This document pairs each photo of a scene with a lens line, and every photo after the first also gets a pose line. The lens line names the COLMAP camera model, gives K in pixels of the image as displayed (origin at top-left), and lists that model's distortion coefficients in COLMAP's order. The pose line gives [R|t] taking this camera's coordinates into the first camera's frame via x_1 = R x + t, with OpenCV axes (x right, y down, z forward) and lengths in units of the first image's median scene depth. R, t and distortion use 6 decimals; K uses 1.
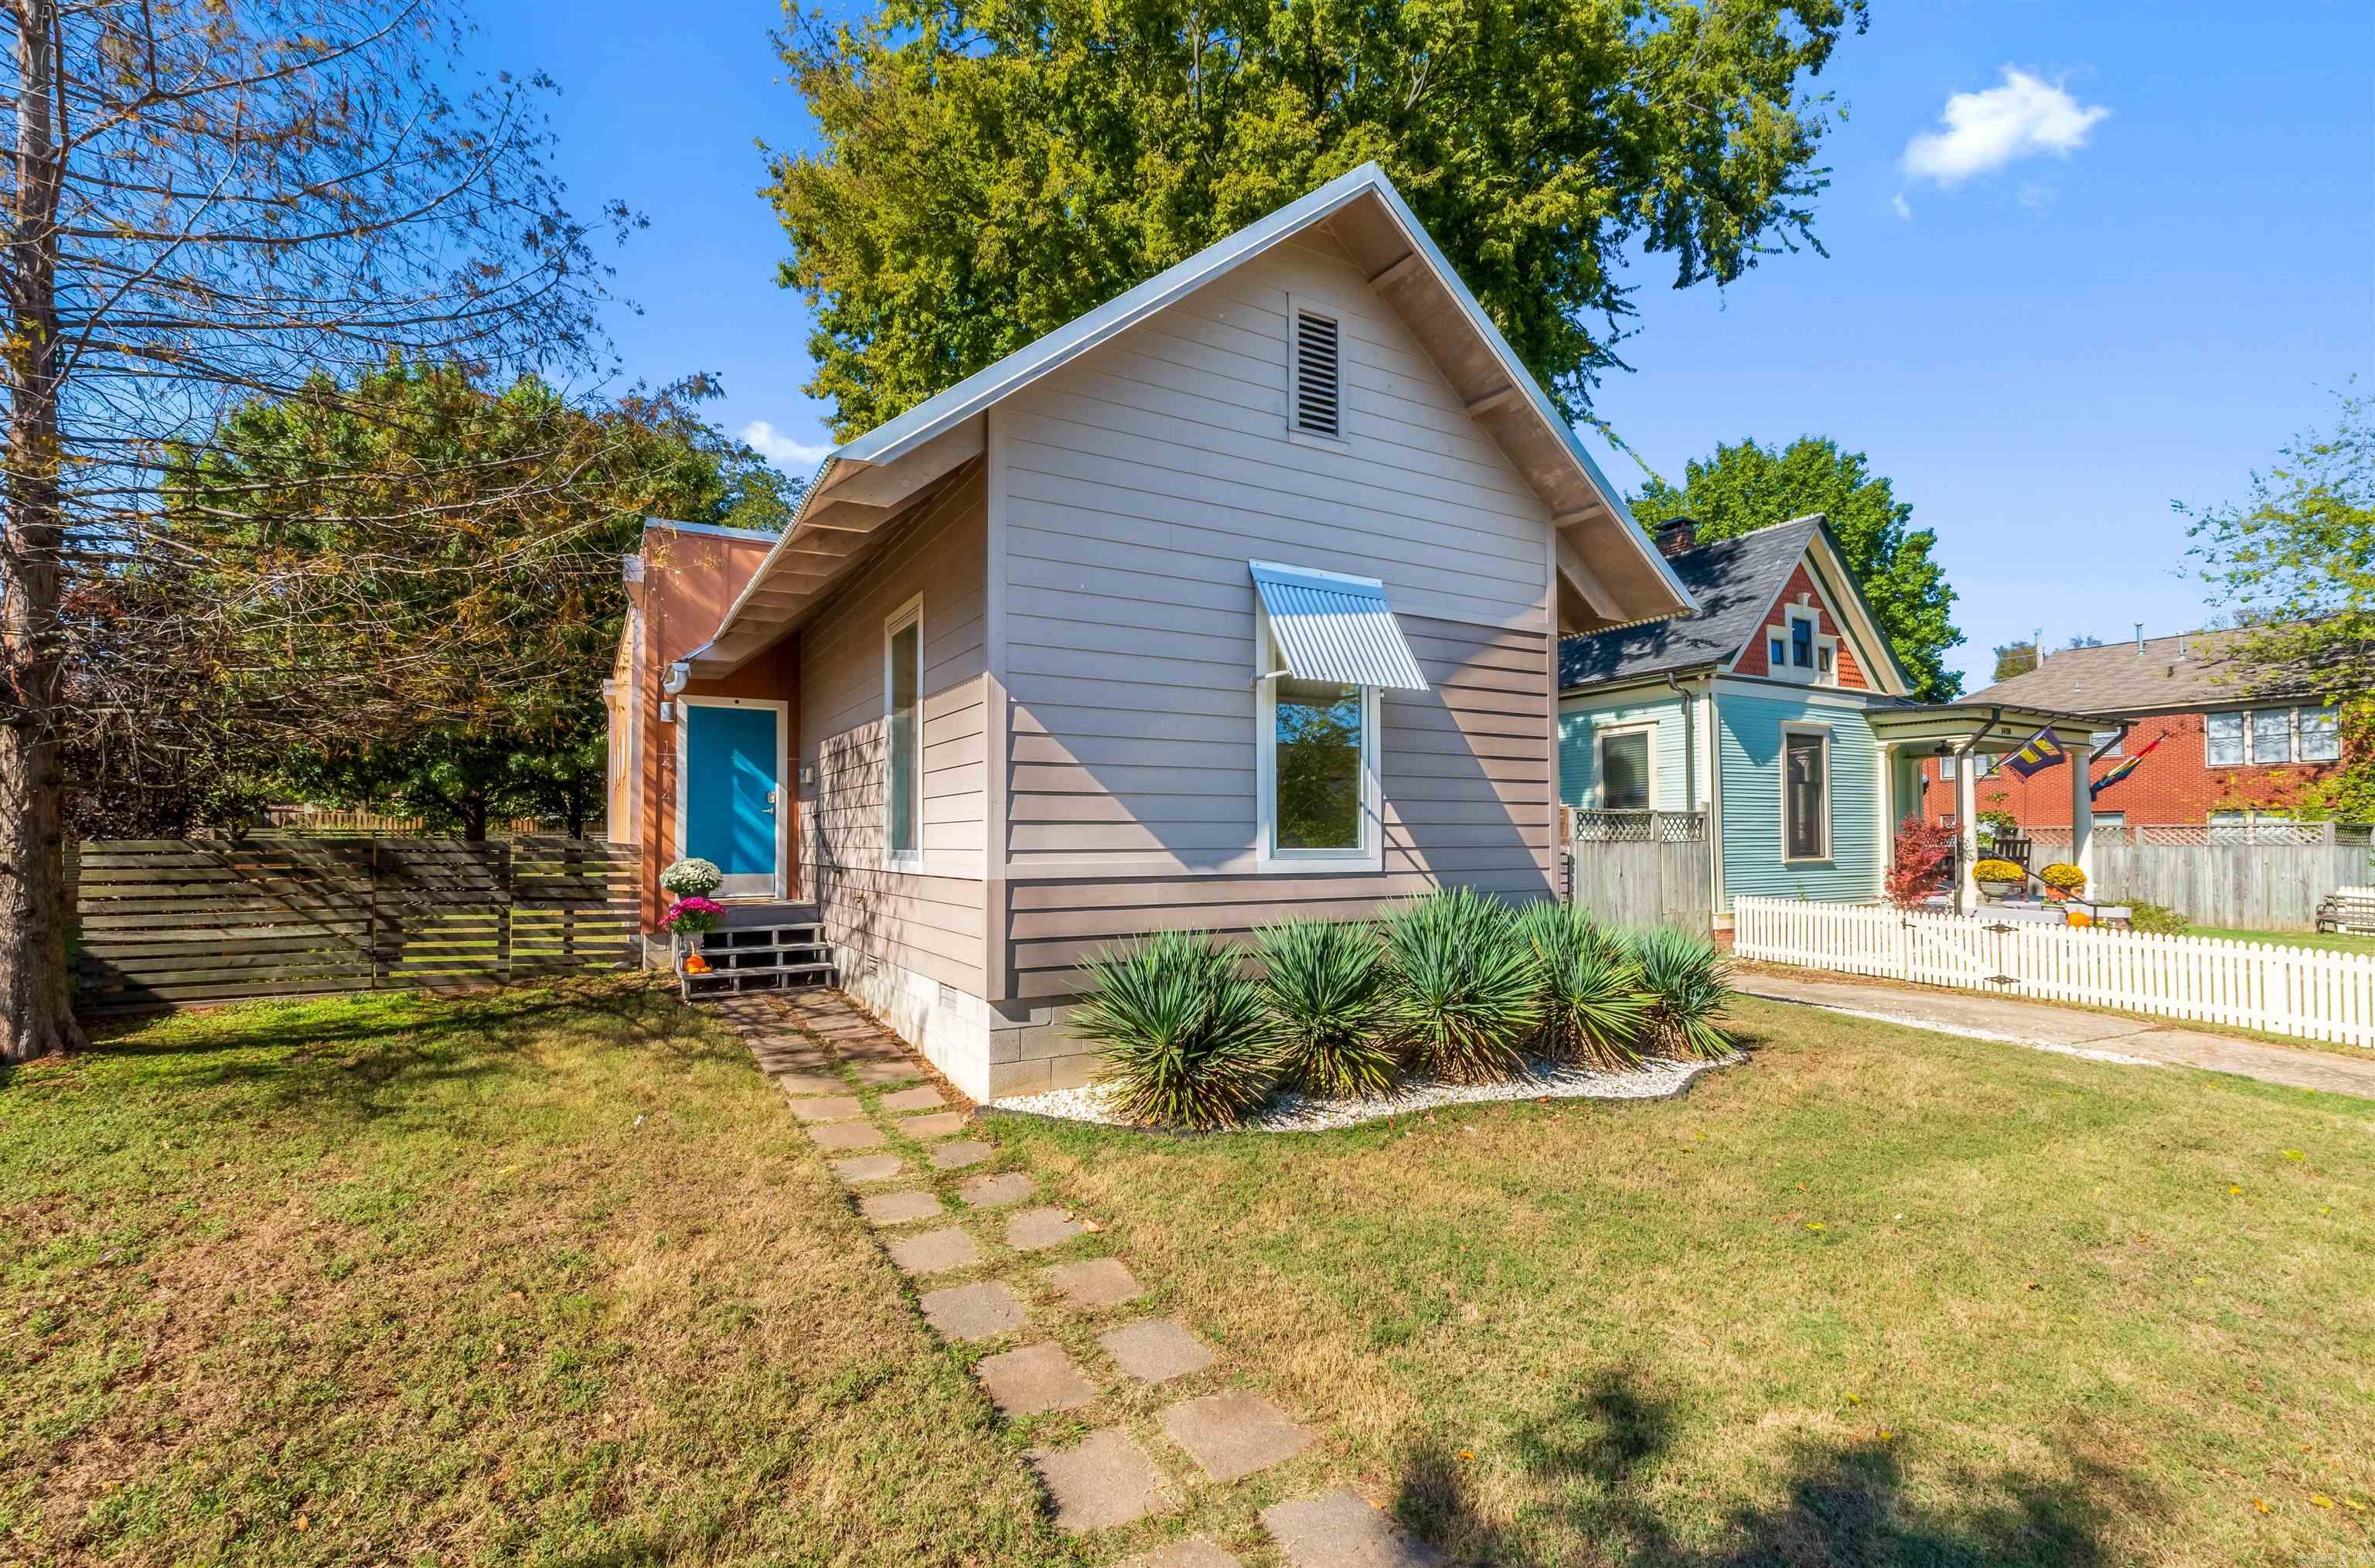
lens RADIAL K [[1061.9, 0, 1186.5], [0, 1061.9, 829.4], [0, 0, 1]] dist [-0.009999, 0.000486]
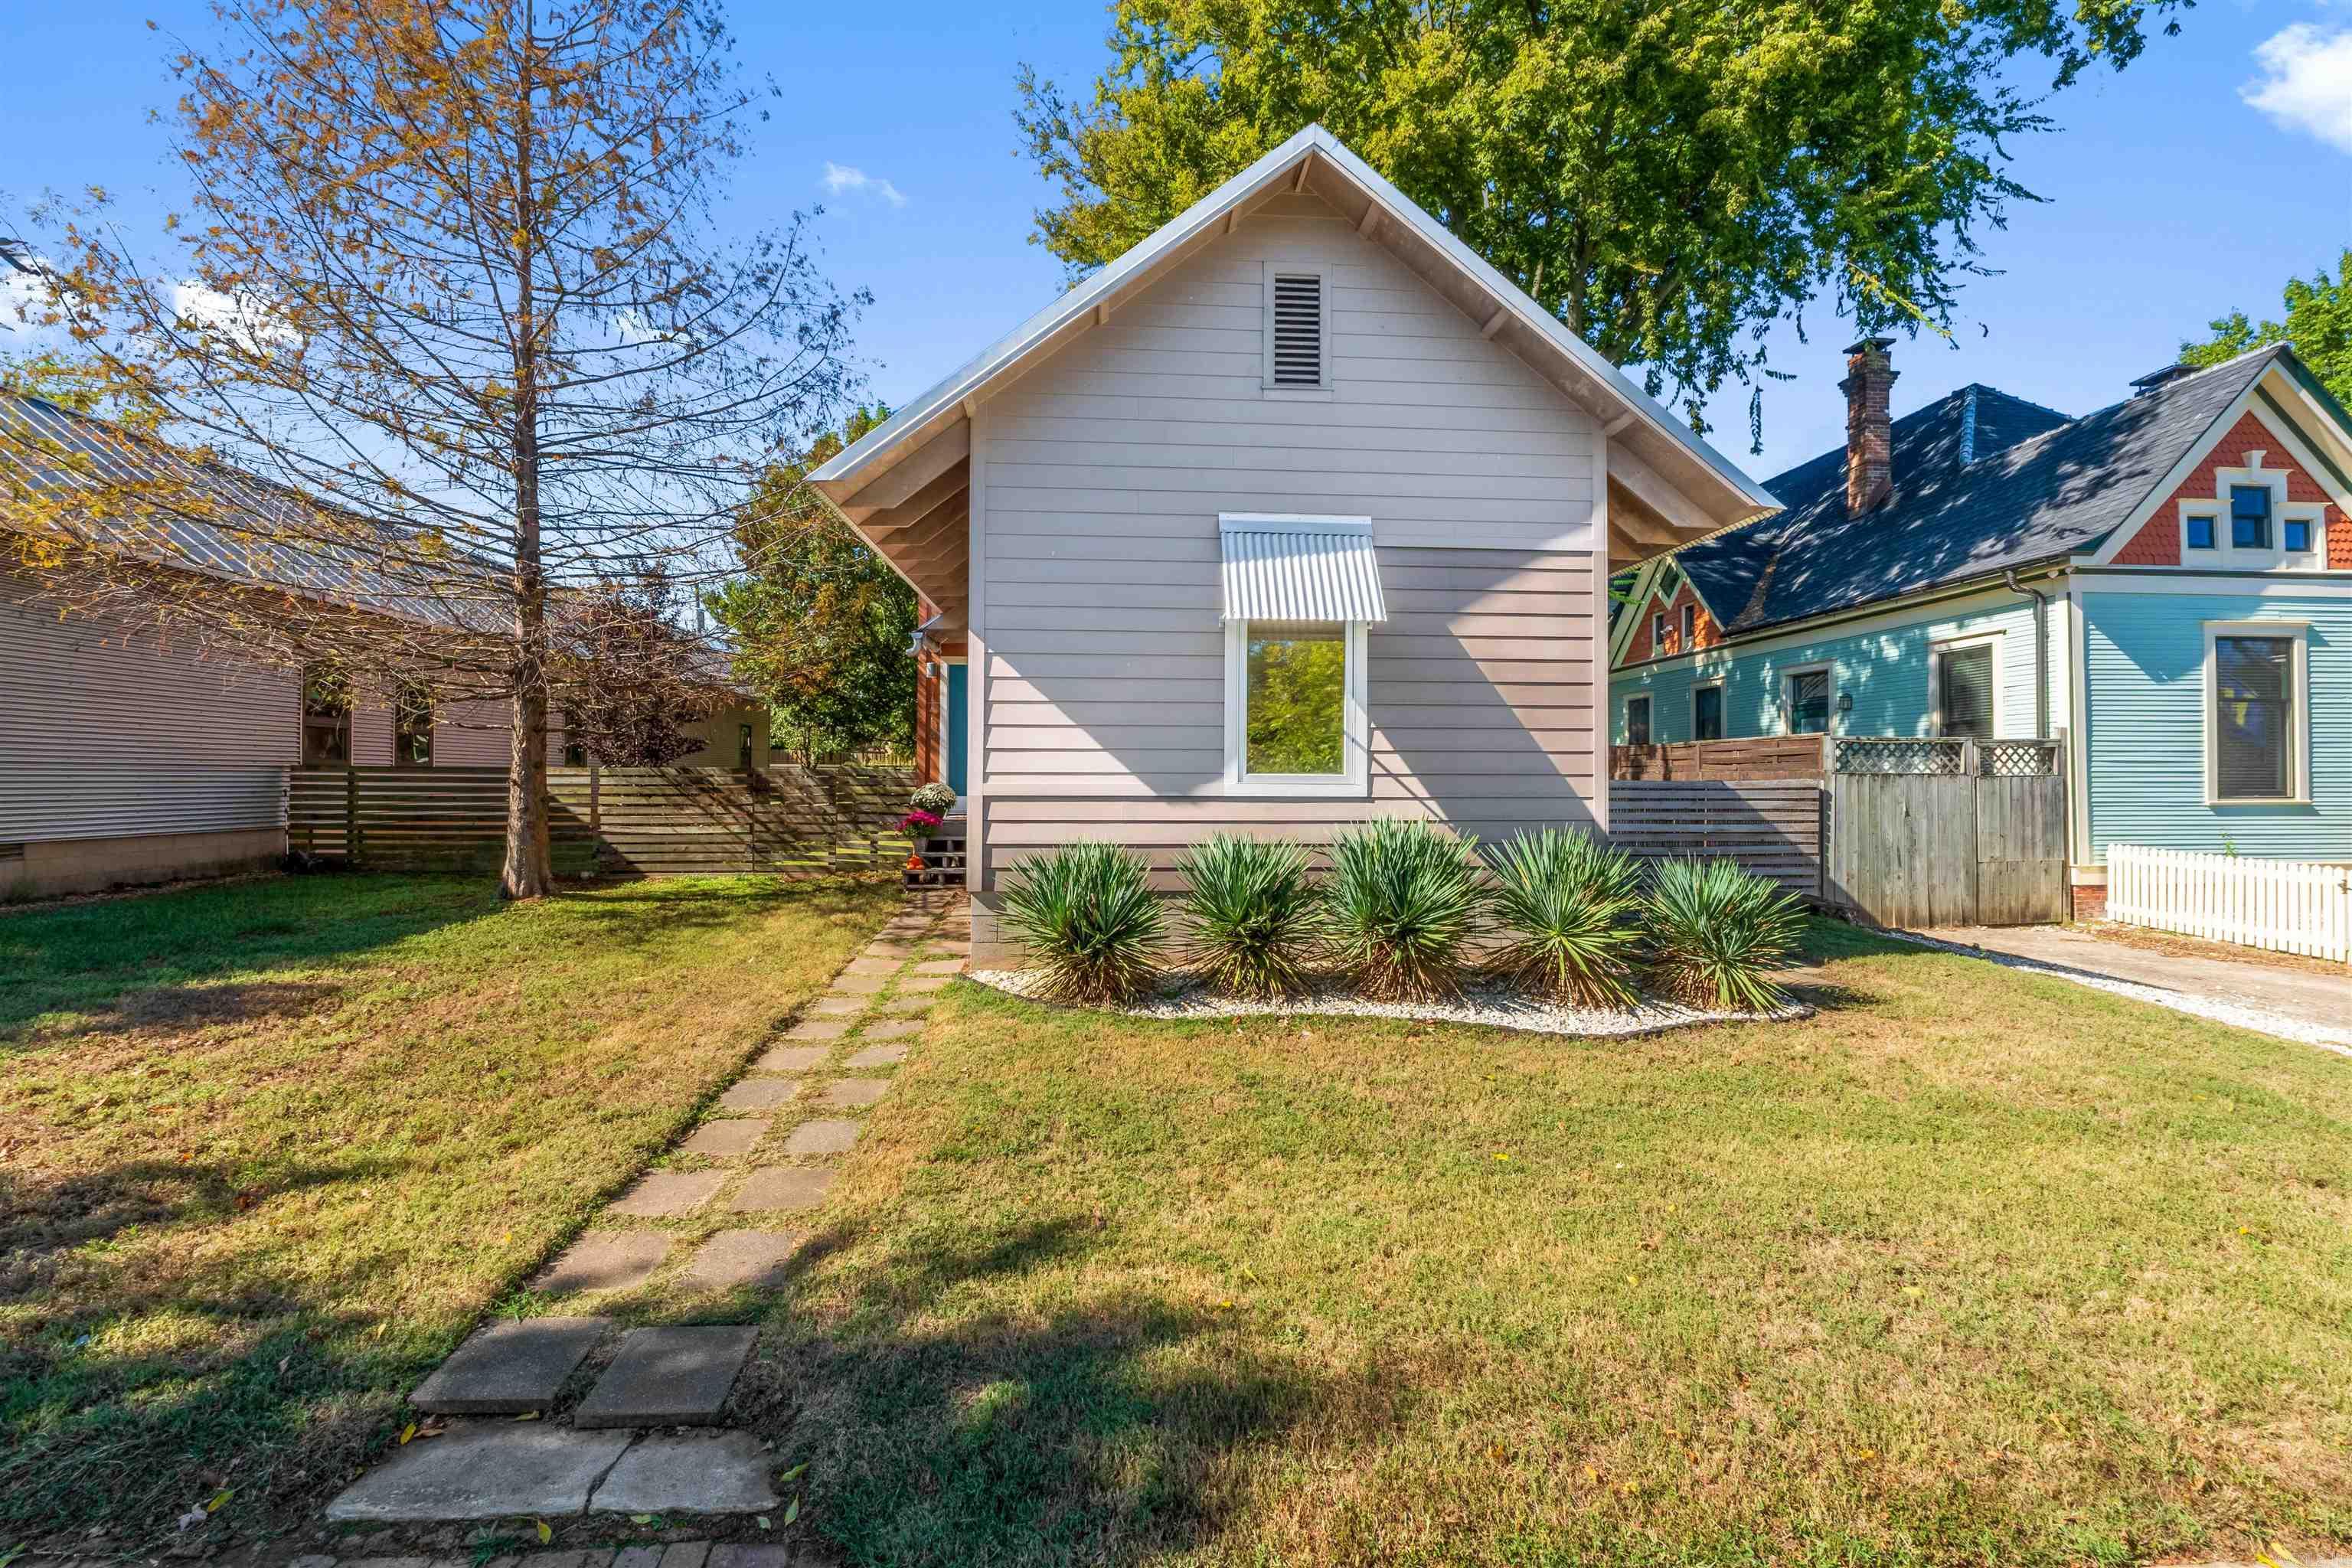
lens RADIAL K [[1007.4, 0, 1176.0], [0, 1007.4, 784.0], [0, 0, 1]] dist [-0.007589, -0.000090]
pose [[0.899289, 0.007963, -0.437281, 0.379794], [-0.000878, 0.999865, 0.016401, 0.009439], [0.437353, -0.014366, 0.899175, 0.022668]]
